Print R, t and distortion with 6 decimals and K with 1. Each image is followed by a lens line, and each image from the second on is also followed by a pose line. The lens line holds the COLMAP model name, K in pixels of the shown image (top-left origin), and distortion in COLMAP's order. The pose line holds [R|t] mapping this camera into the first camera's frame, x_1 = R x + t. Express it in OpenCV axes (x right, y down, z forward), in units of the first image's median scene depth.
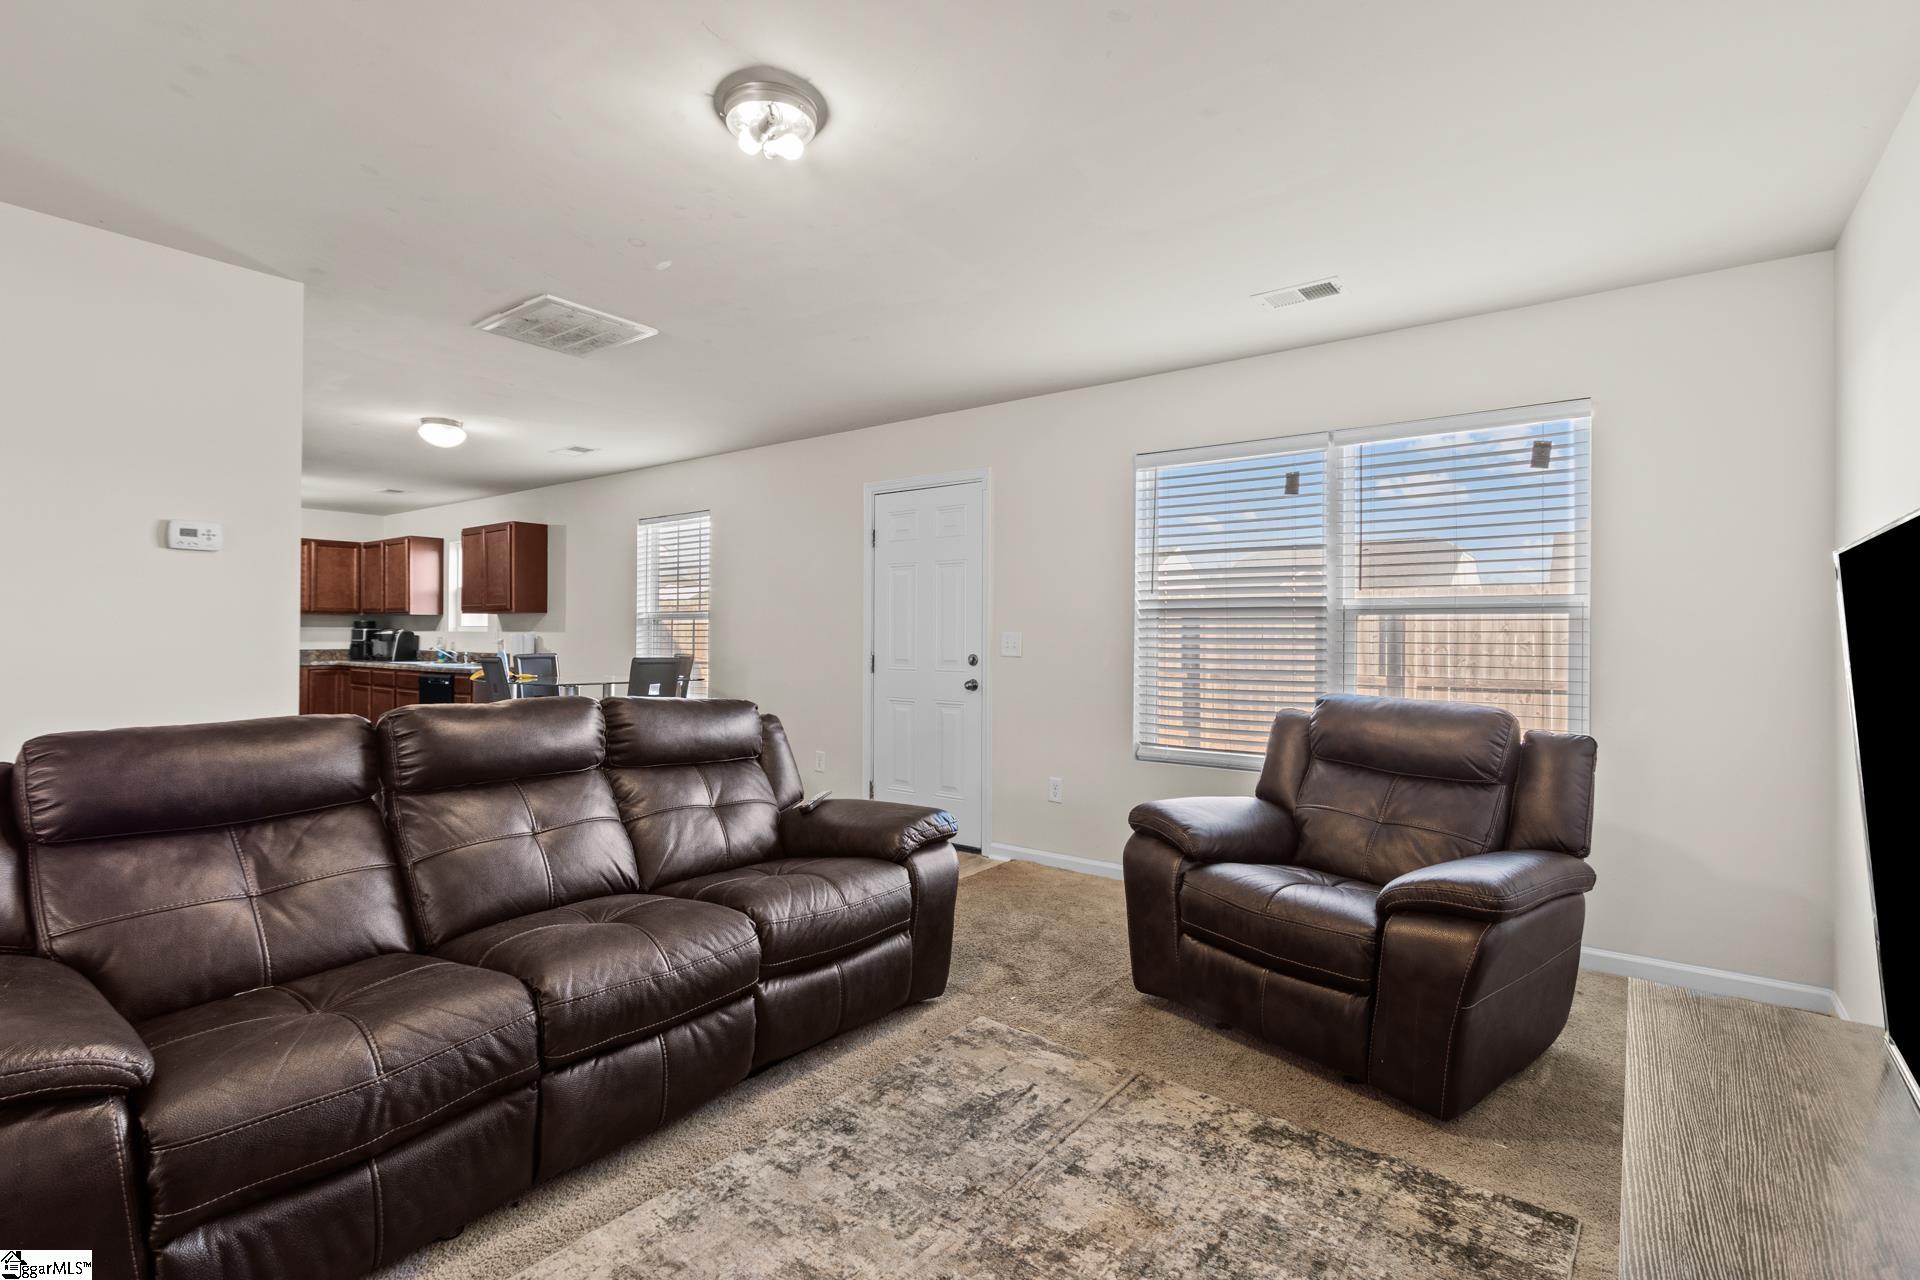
lens RADIAL K [[896.0, 0, 958.1], [0, 896.0, 634.1], [0, 0, 1]] dist [0.000325, 0.000182]
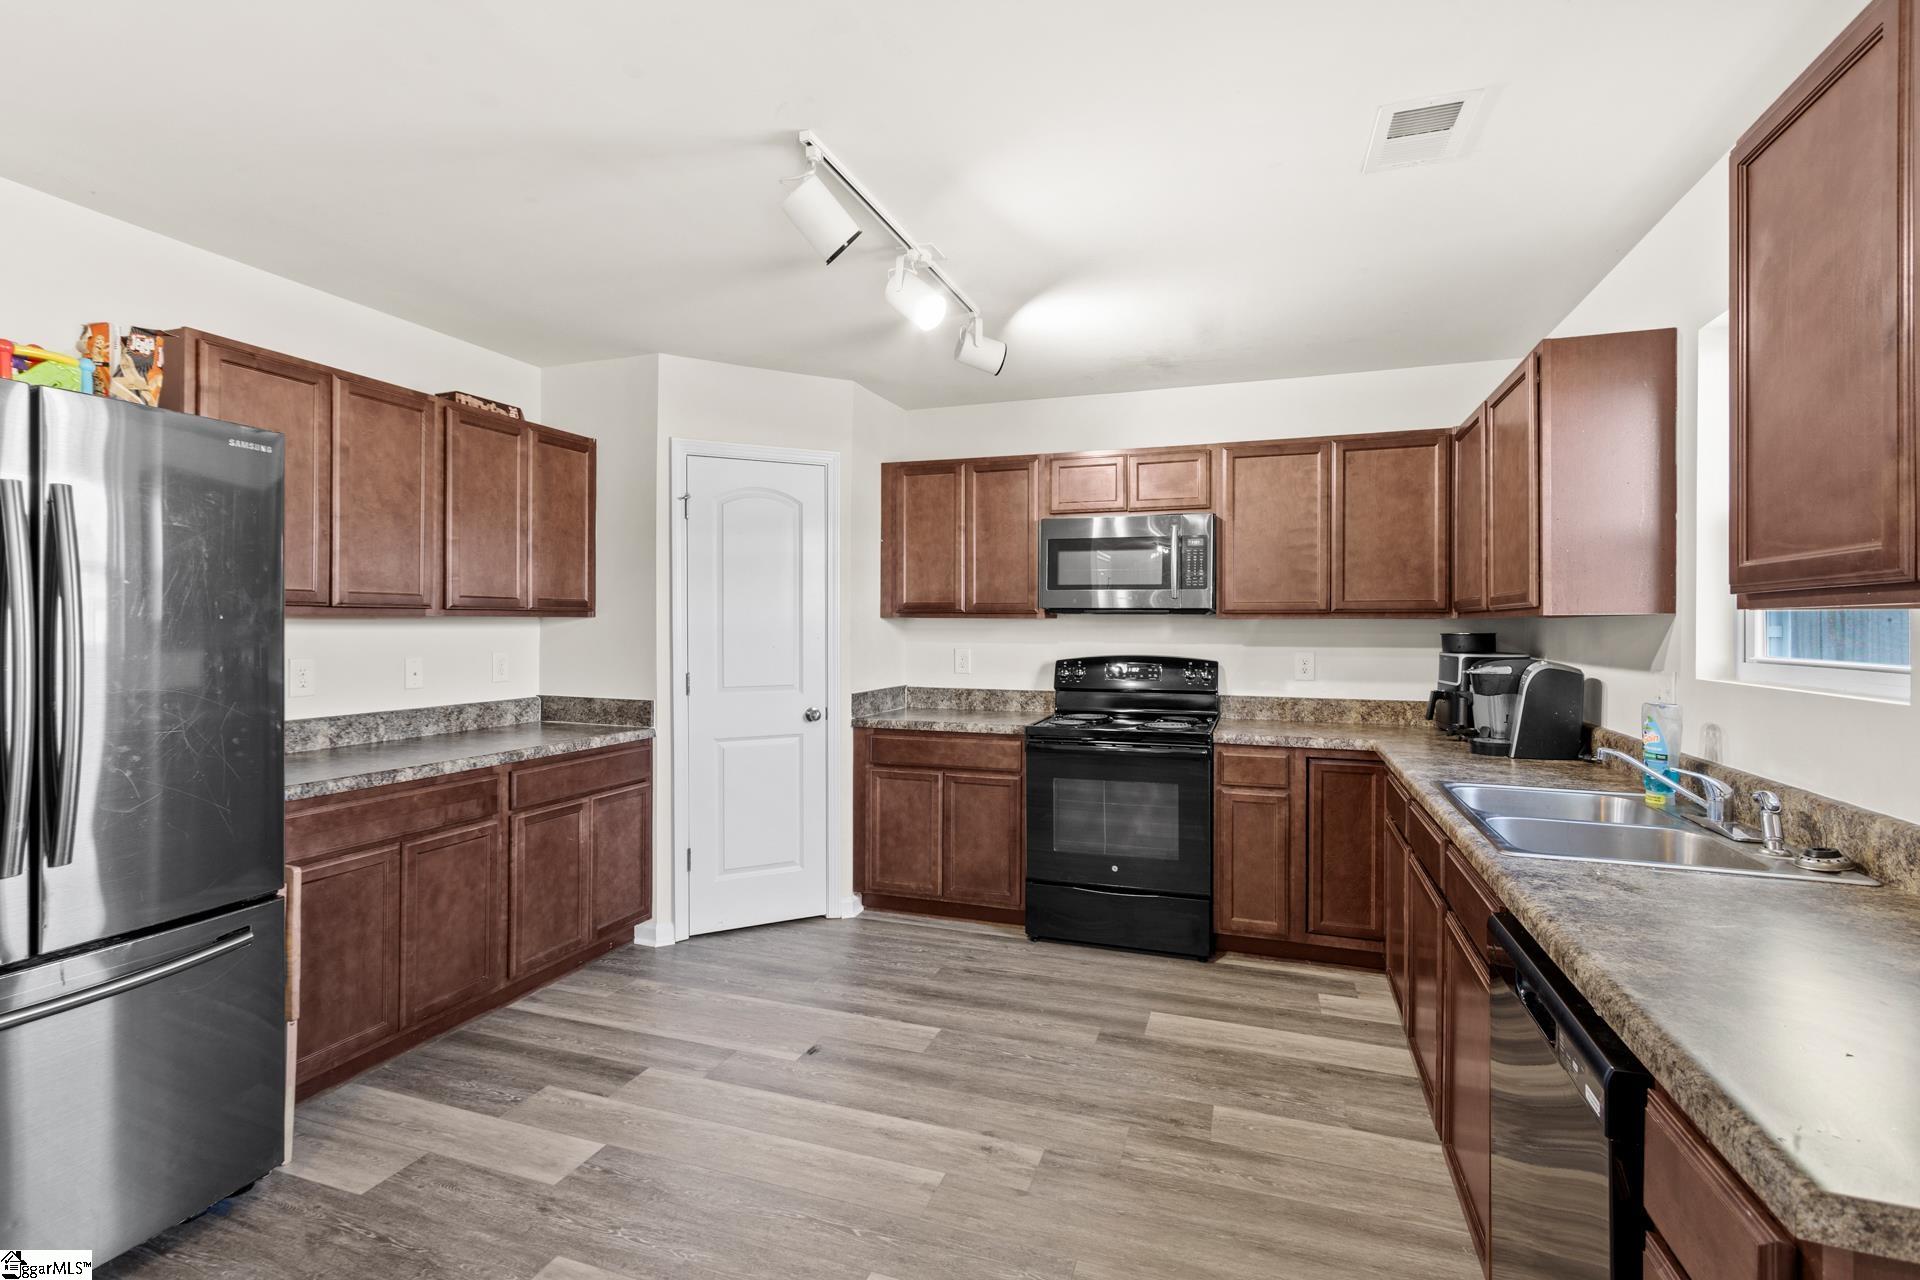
lens RADIAL K [[882.0, 0, 951.5], [0, 882.0, 625.3], [0, 0, 1]] dist [0.000657, 0.000425]
pose [[0.292267, -0.002336, -0.956334, -0.395880], [-0.004250, 0.999984, -0.003741, -0.016873], [0.956327, 0.005157, 0.292252, 0.736121]]
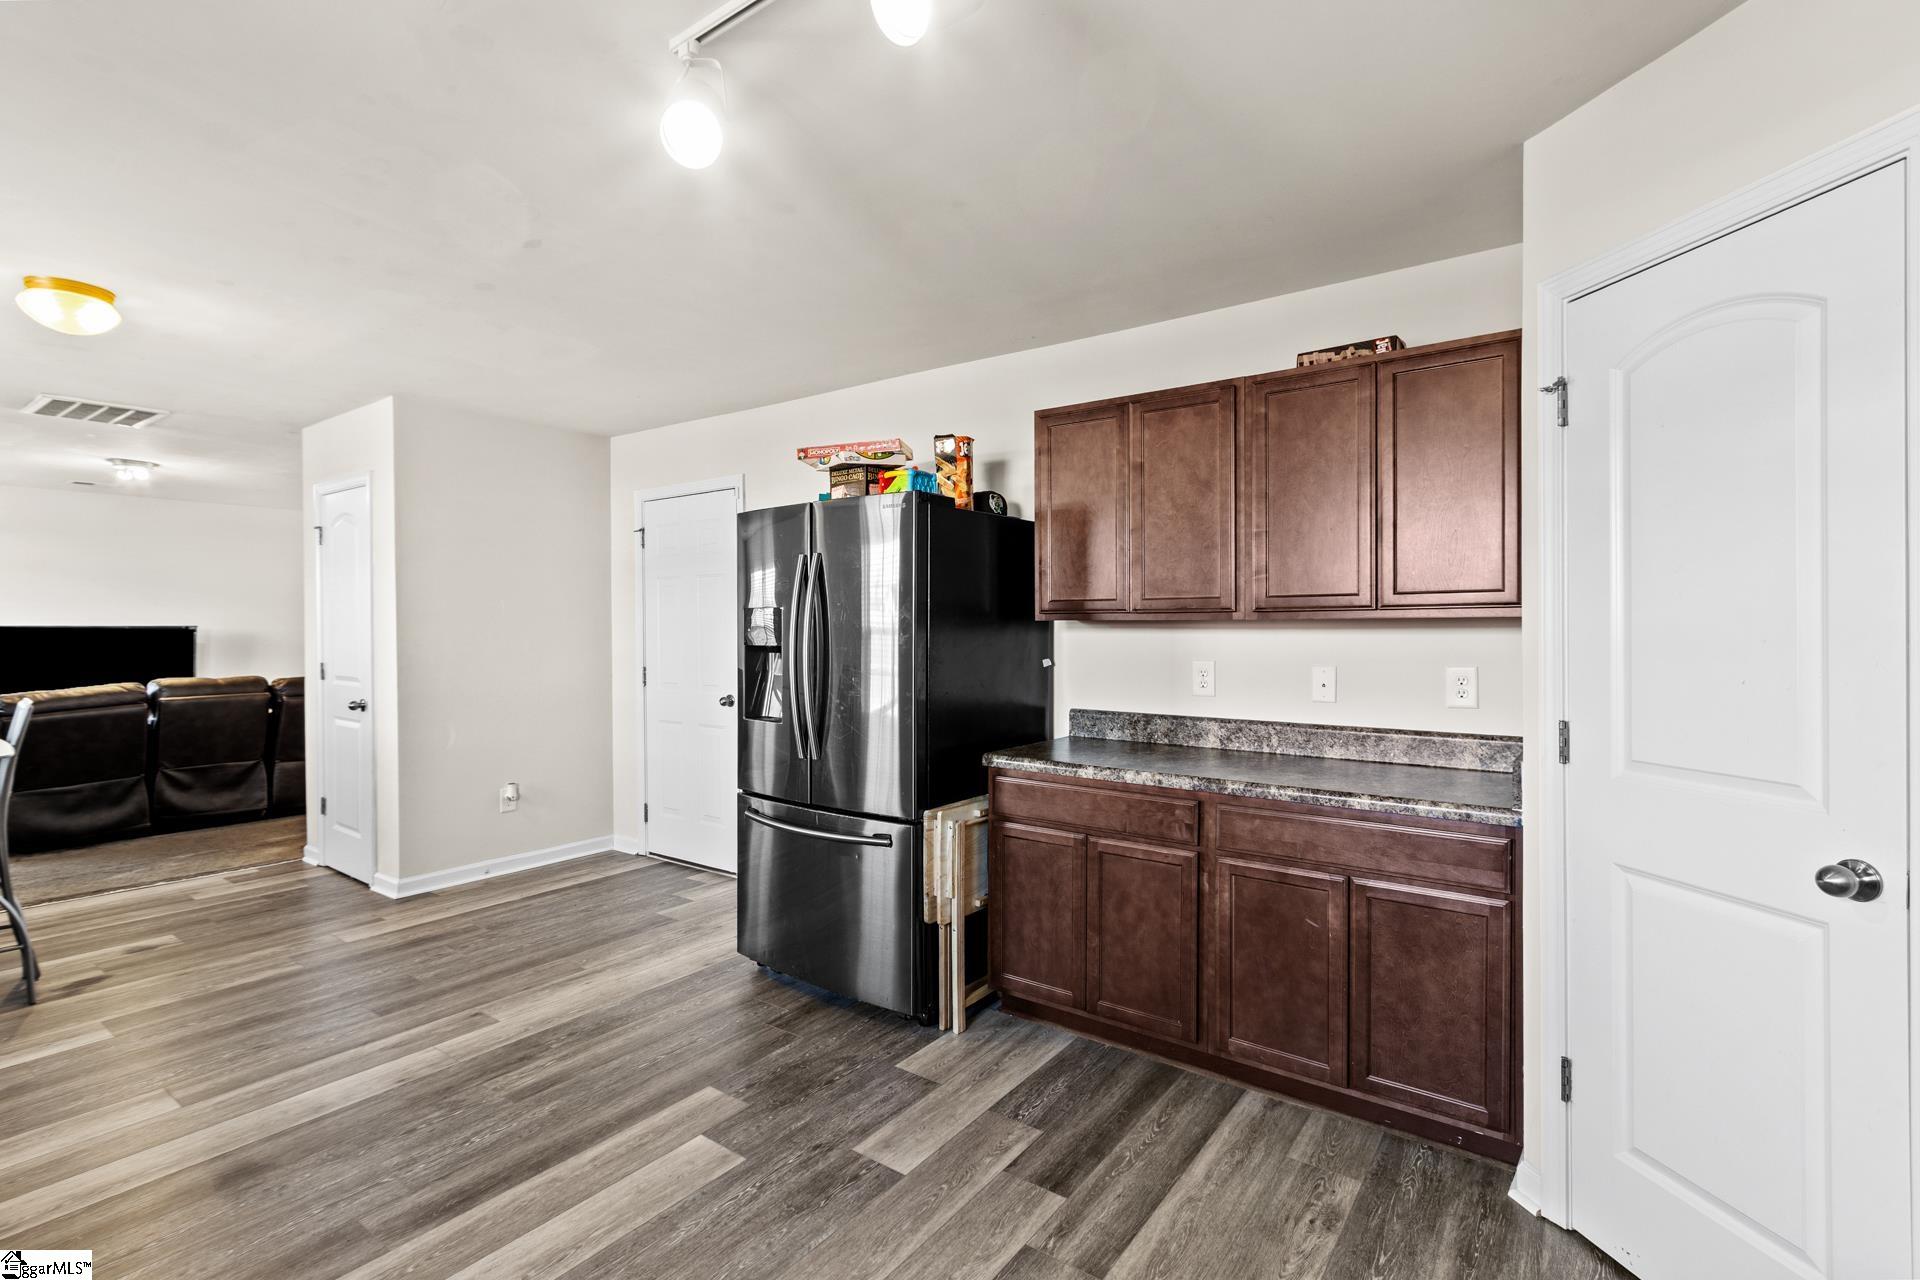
lens RADIAL K [[896.0, 0, 958.1], [0, 896.0, 634.1], [0, 0, 1]] dist [0.000325, 0.000182]
pose [[-0.999987, -0.003193, -0.003992, -0.687233], [-0.003232, 0.999946, 0.009874, -0.018631], [0.003960, 0.009887, -0.999943, 0.964760]]
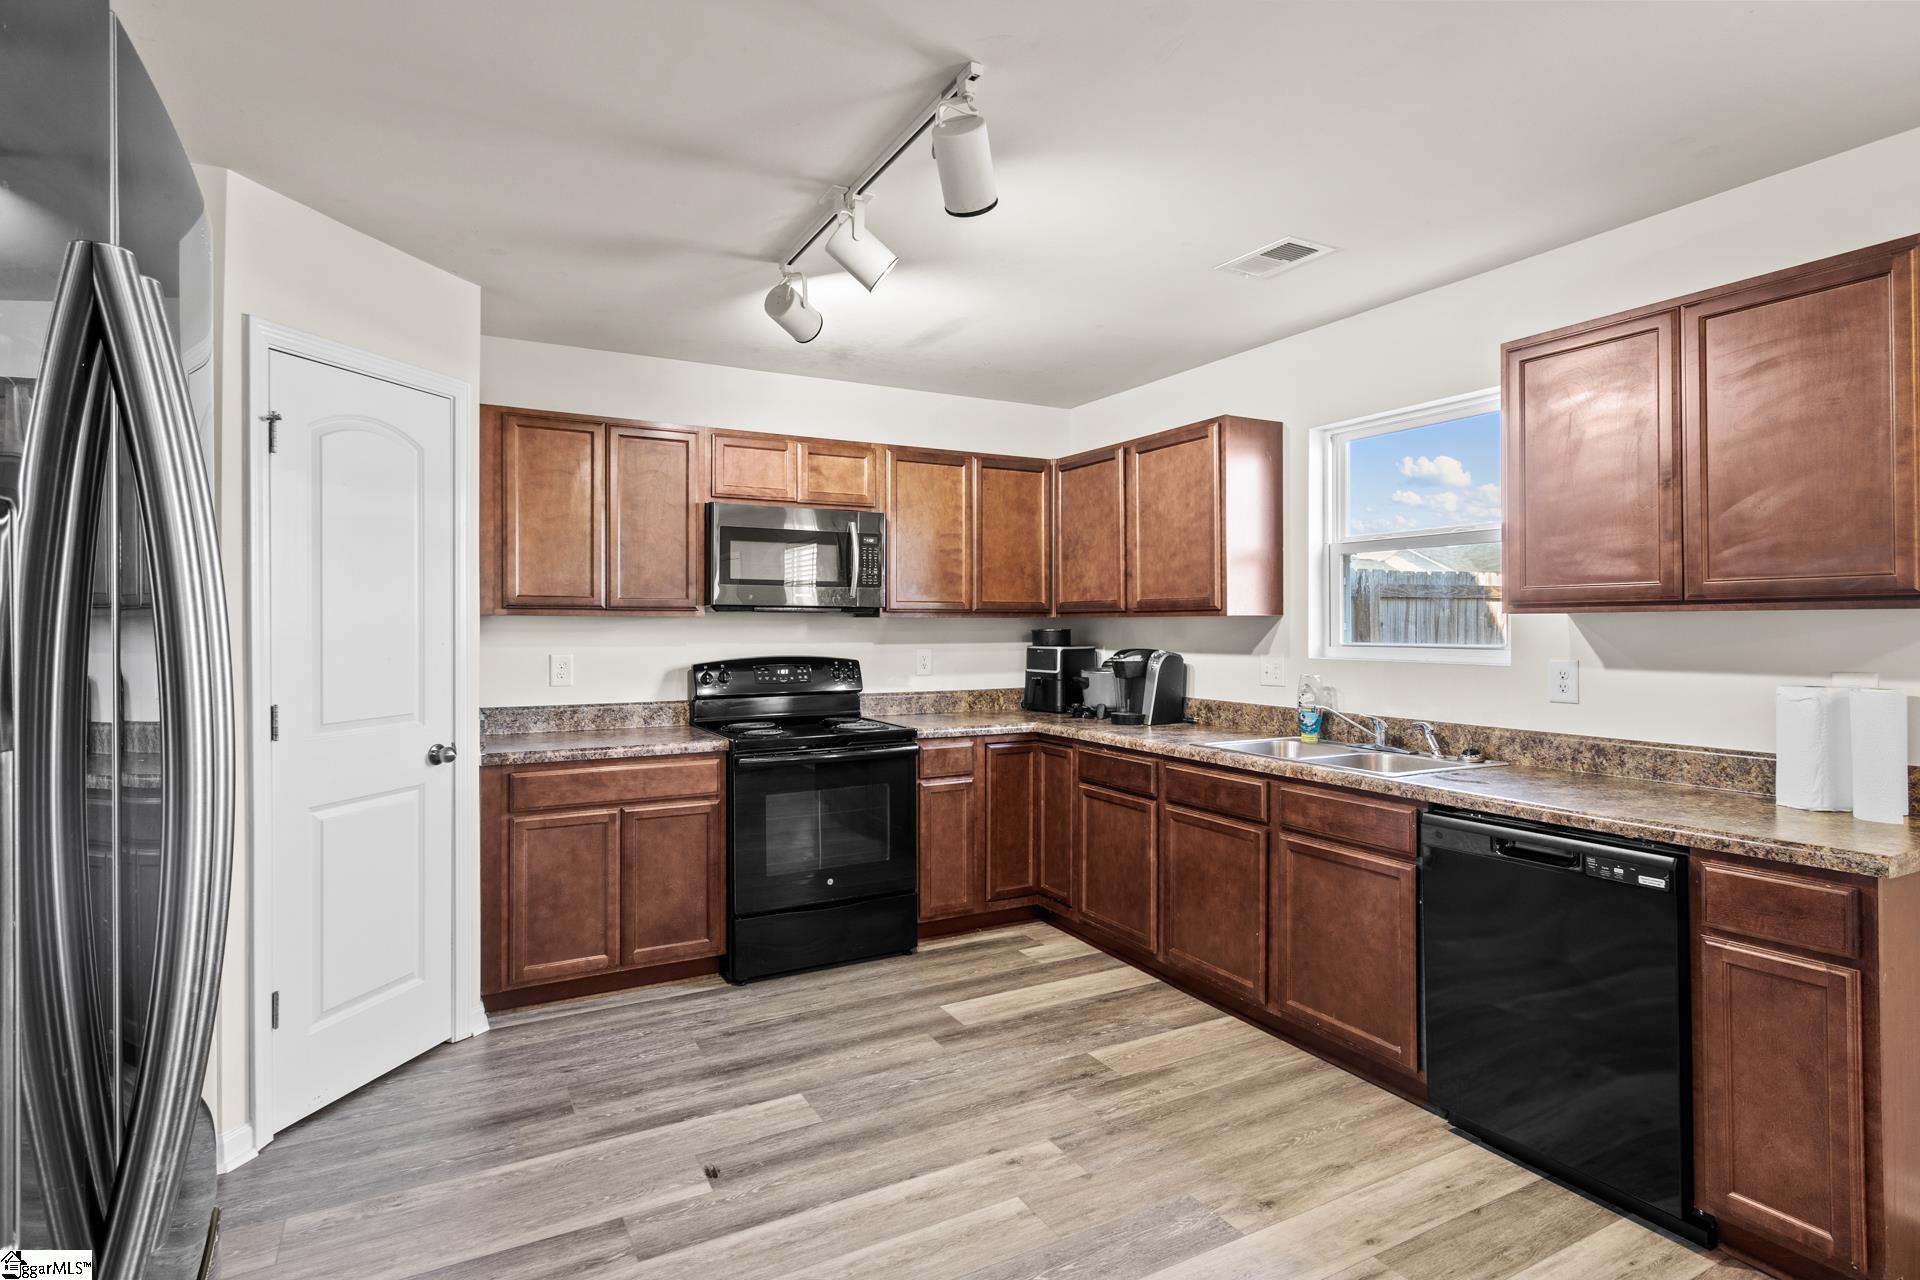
lens RADIAL K [[971.7, 0, 952.5], [0, 971.7, 621.5], [0, 0, 1]] dist [-0.000383, 0.000395]
pose [[0.905976, -0.005129, -0.423299, -0.537328], [0.003046, 0.999980, -0.005597, -0.017344], [0.423319, 0.003781, 0.905973, 0.563709]]
